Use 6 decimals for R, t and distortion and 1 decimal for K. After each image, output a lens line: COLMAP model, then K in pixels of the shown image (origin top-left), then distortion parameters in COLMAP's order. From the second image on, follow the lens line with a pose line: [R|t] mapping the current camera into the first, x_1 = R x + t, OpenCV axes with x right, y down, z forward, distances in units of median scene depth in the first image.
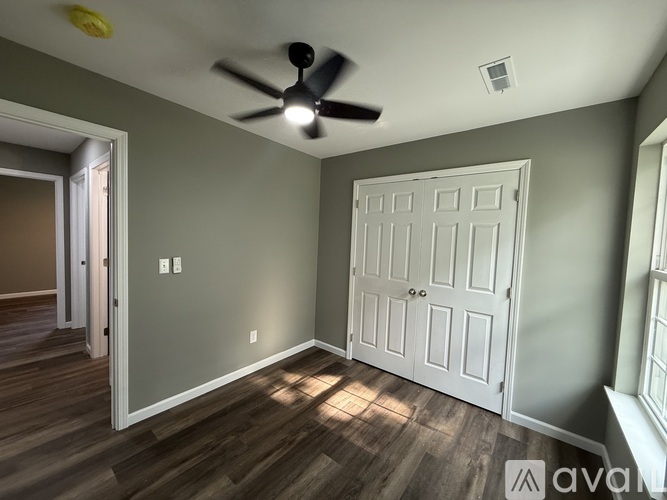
lens RADIAL K [[265.0, 0, 332.2], [0, 265.0, 250.8], [0, 0, 1]] dist [0.005960, 0.000090]
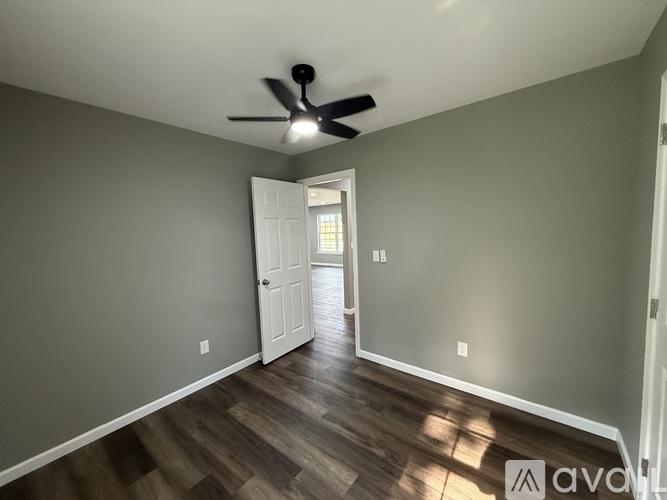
lens RADIAL K [[265.0, 0, 332.2], [0, 265.0, 250.8], [0, 0, 1]] dist [0.005960, 0.000090]
pose [[0.004346, 0.046803, -0.998895, 0.690756], [-0.020037, 0.998708, 0.046708, -0.027494], [0.999790, 0.019812, 0.005278, 0.746616]]
